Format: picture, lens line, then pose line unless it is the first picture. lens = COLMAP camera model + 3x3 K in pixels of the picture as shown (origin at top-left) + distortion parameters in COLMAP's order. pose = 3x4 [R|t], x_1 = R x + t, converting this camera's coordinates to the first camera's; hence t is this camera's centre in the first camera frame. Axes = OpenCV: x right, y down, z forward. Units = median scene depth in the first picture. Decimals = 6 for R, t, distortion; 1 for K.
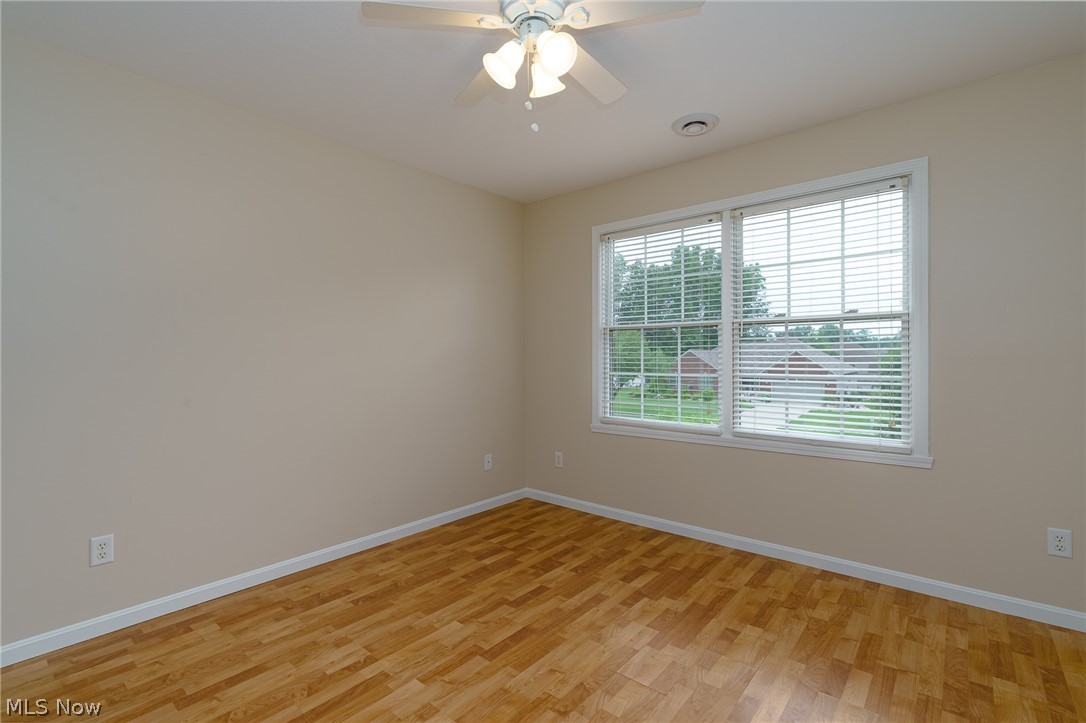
lens RADIAL K [[491.8, 0, 543.6], [0, 491.8, 359.1], [0, 0, 1]] dist [-0.006826, 0.003079]
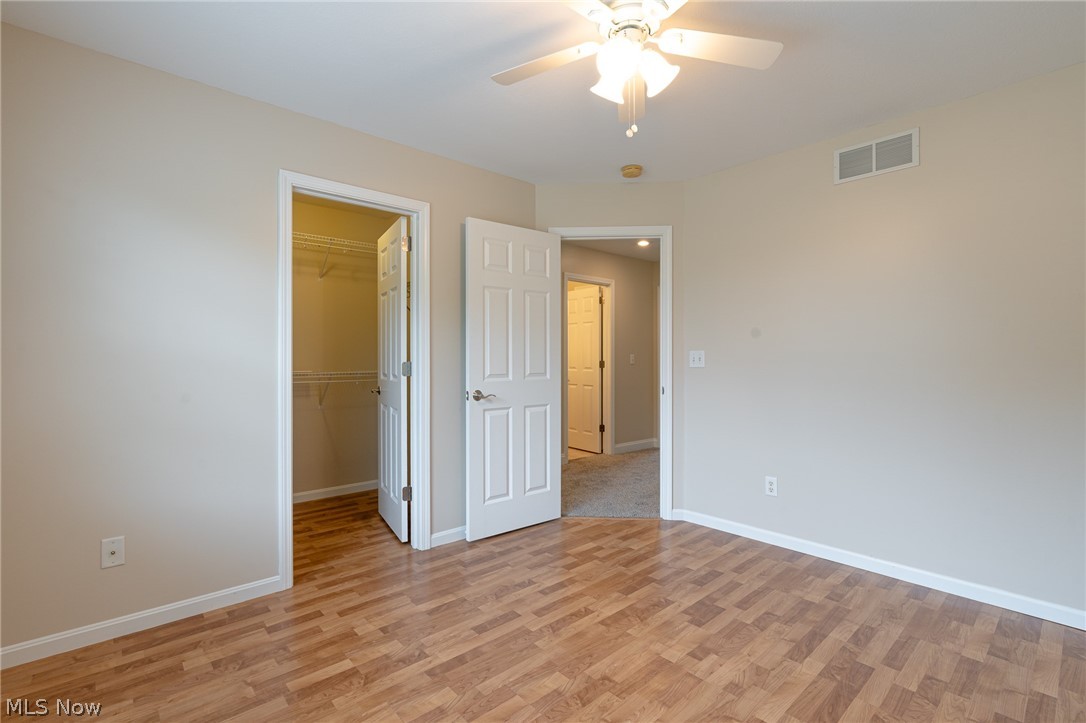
lens RADIAL K [[491.8, 0, 543.2], [0, 491.8, 362.6], [0, 0, 1]] dist [-0.006826, 0.003079]
pose [[-0.990862, 0.004118, 0.134820, 0.026004], [0.006293, 0.999857, 0.015714, -0.012852], [-0.134736, 0.016418, -0.990746, 1.969219]]
